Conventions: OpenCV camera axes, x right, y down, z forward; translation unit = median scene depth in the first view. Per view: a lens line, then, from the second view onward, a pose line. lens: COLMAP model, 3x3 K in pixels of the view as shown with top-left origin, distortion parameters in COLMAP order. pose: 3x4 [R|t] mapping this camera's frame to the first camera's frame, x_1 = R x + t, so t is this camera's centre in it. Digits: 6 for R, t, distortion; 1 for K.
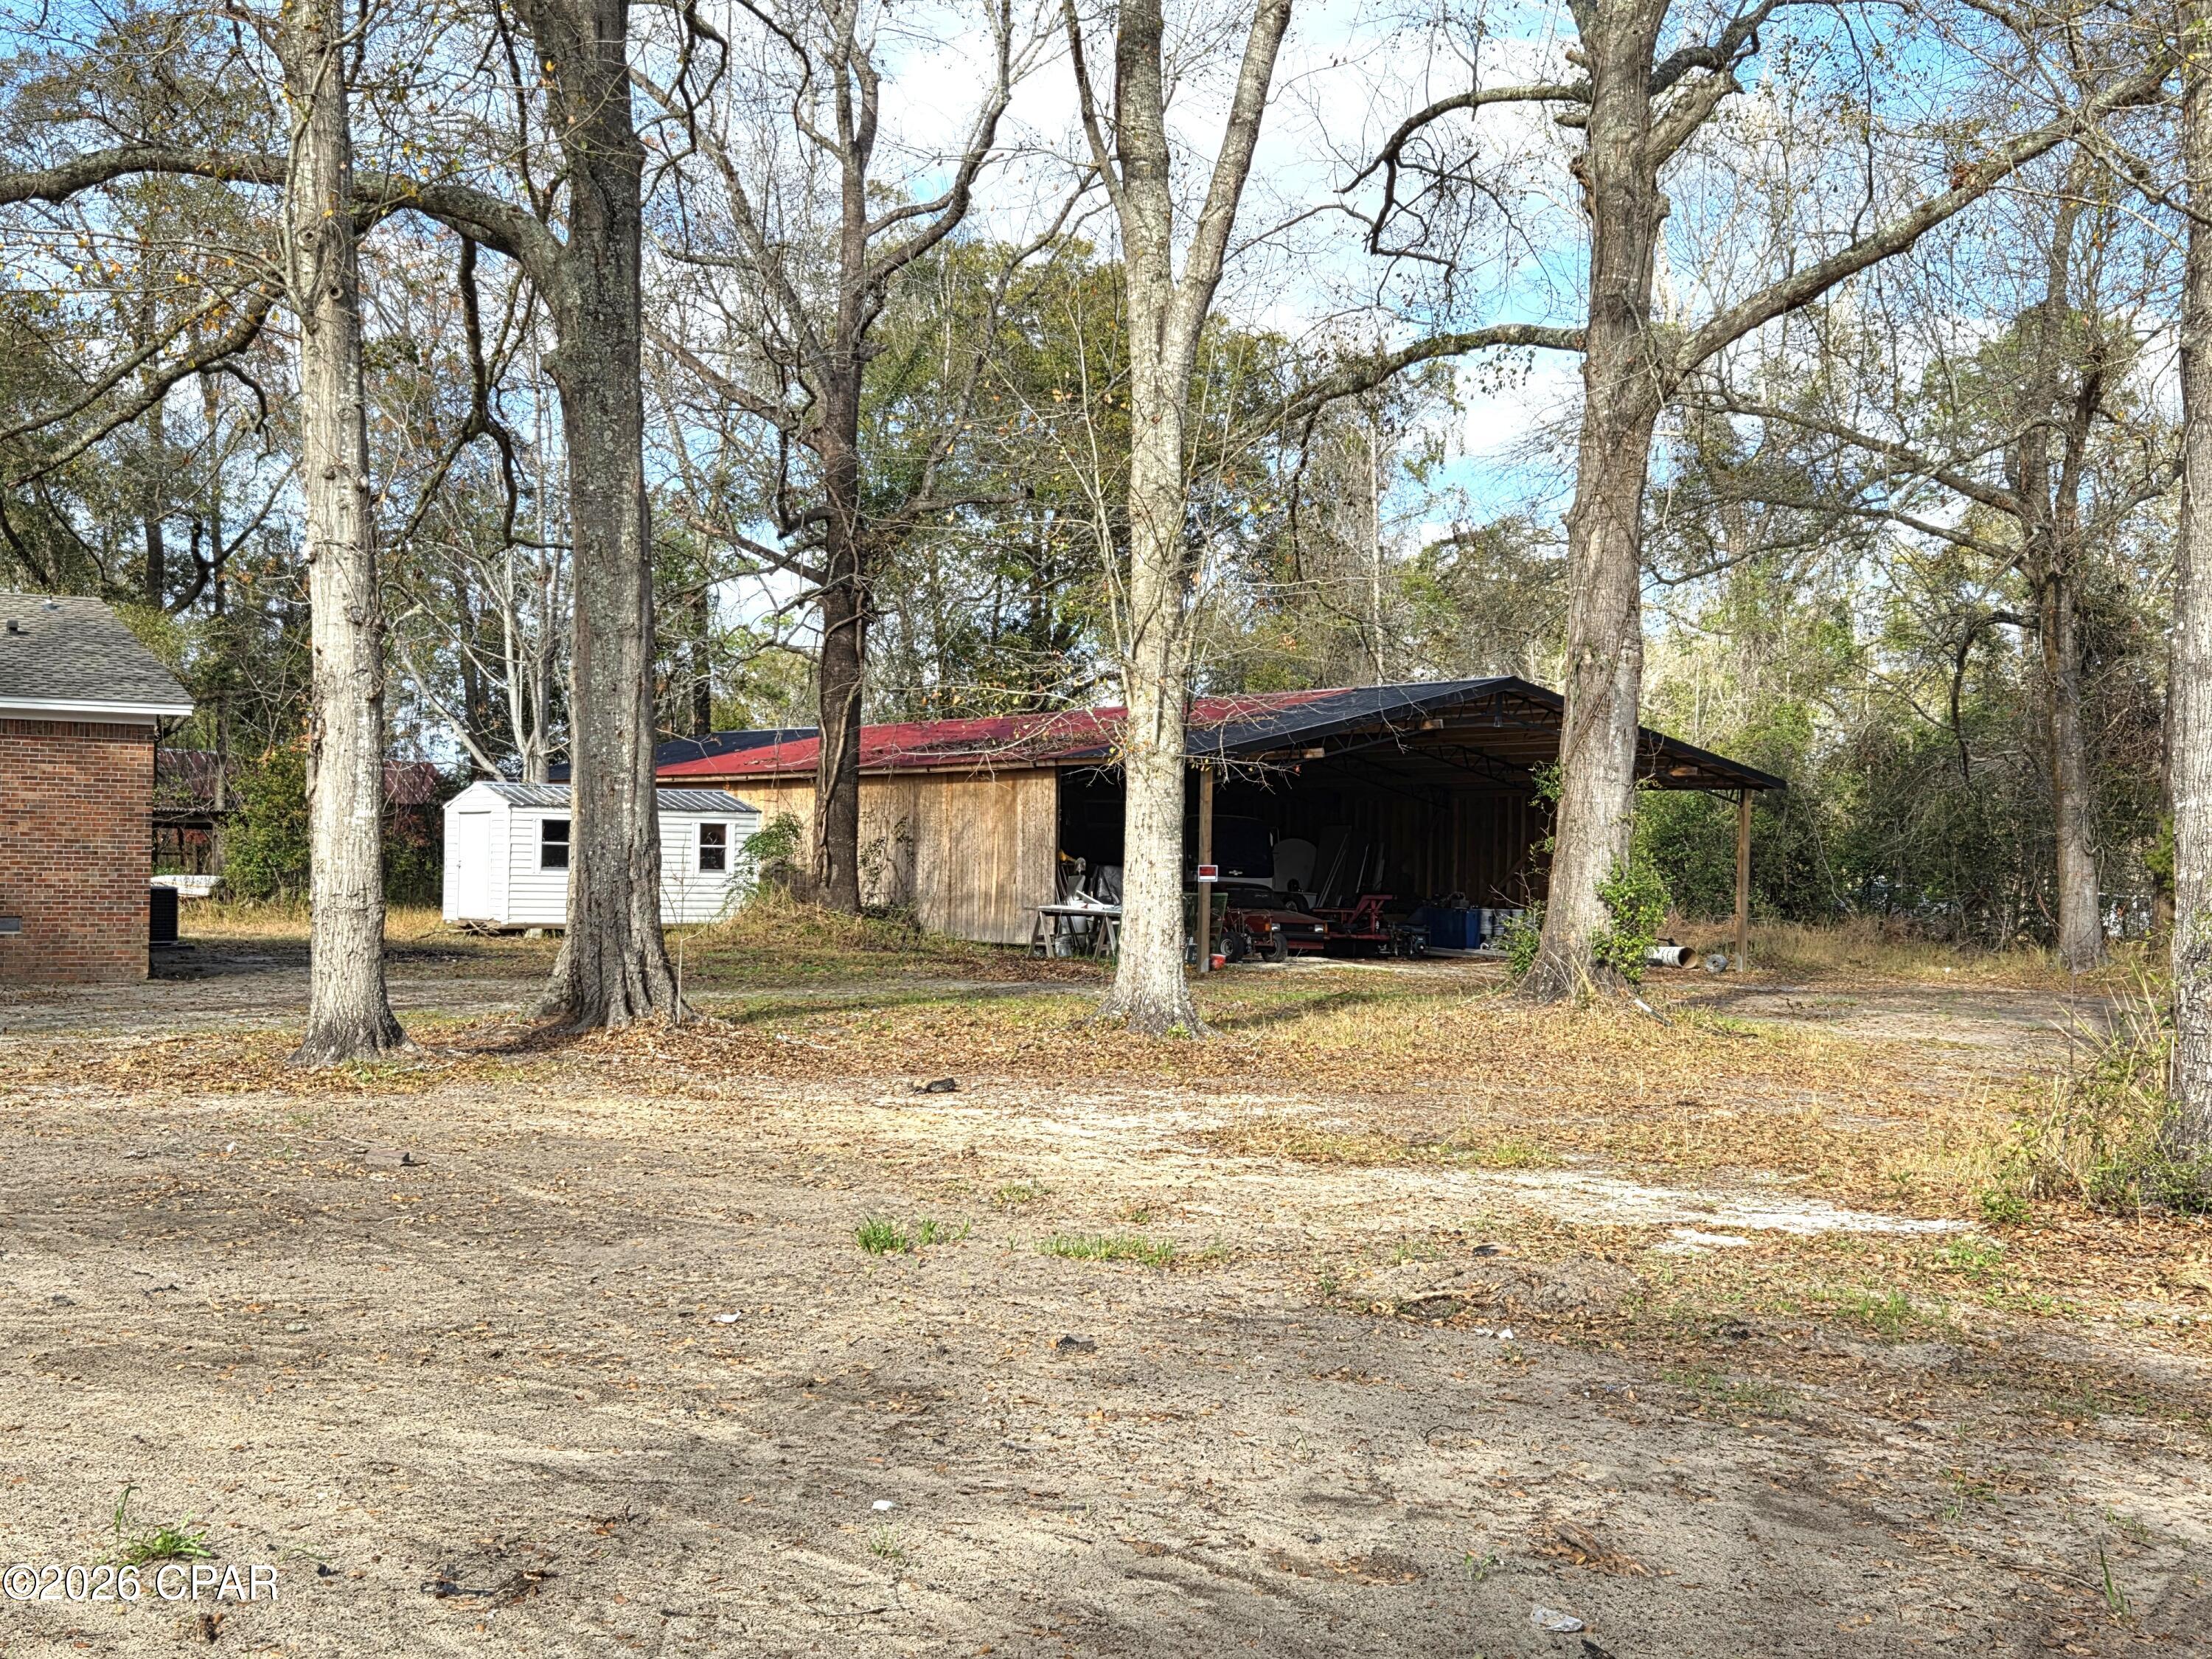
lens RADIAL K [[2641.3, 0, 1106.6], [0, 2641.3, 831.5], [0, 0, 1]] dist [0.007006, 0.000000]
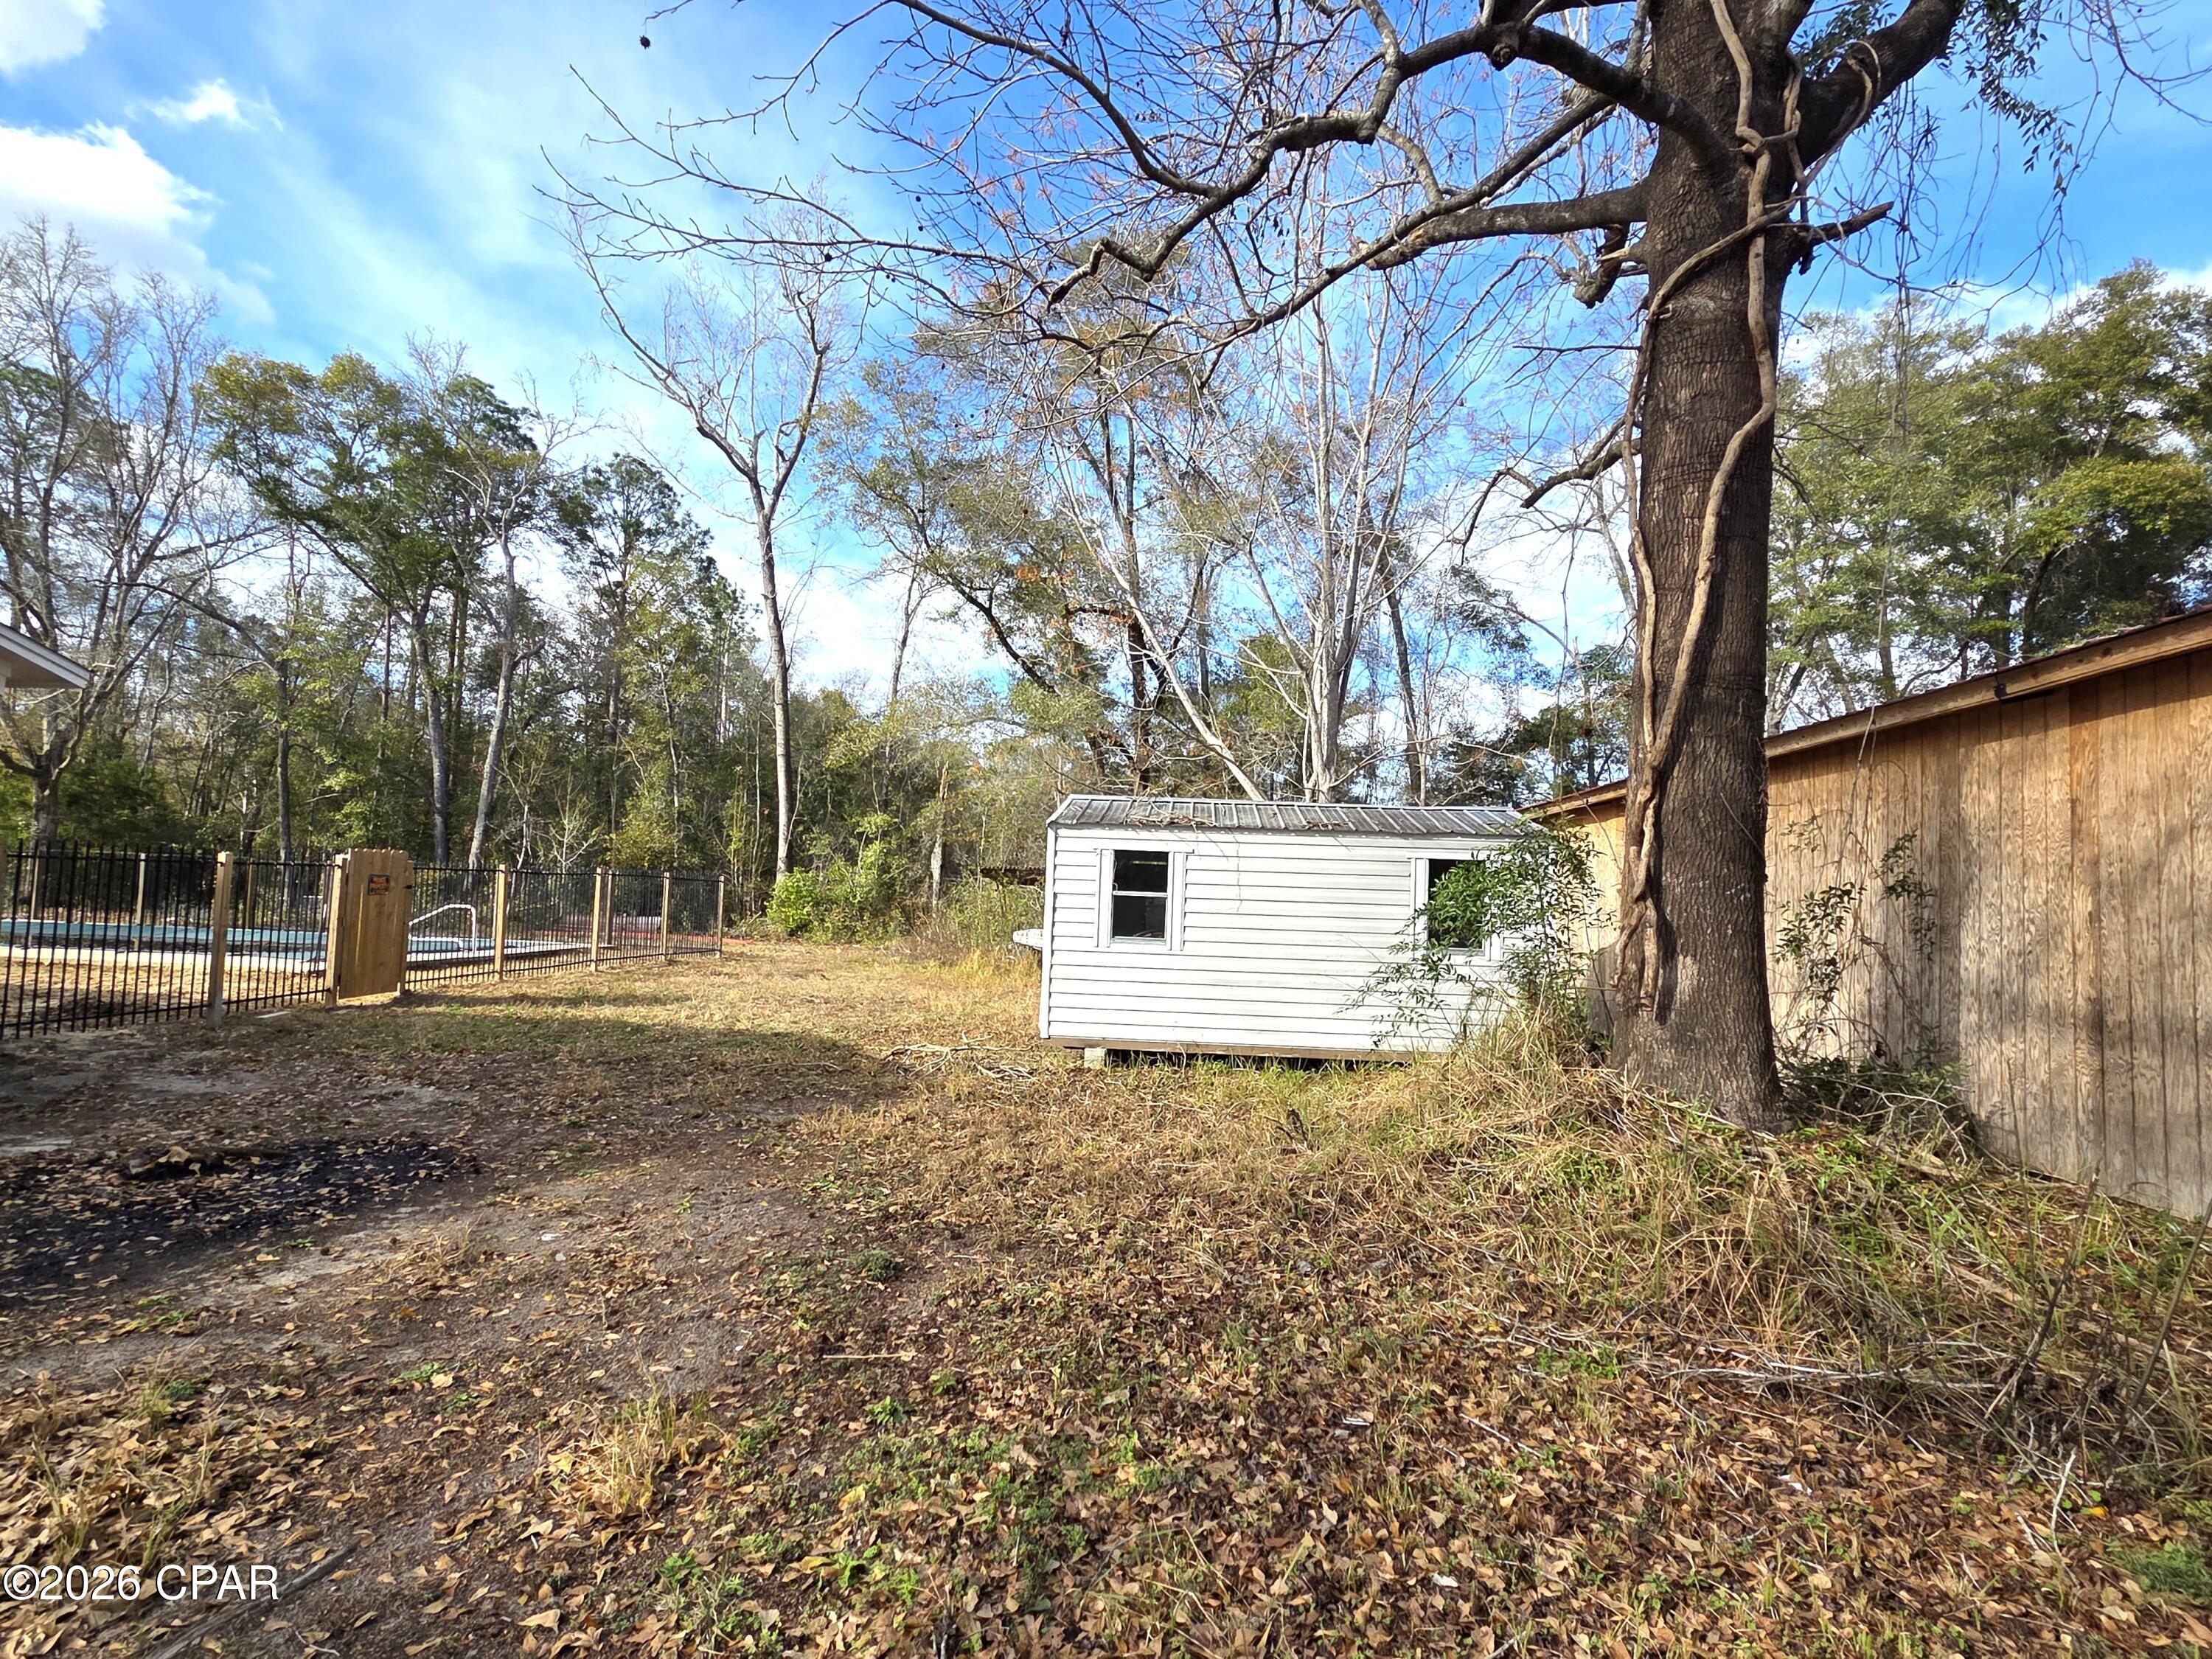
lens RADIAL K [[1094.4, 0, 1115.8], [0, 1094.4, 837.3], [0, 0, 1]] dist [0.005890, 0.000086]
pose [[0.789380, -0.024203, -0.613427, -0.070687], [-0.018808, 0.997800, -0.063571, 0.007307], [0.613617, 0.061719, 0.787188, 0.812285]]
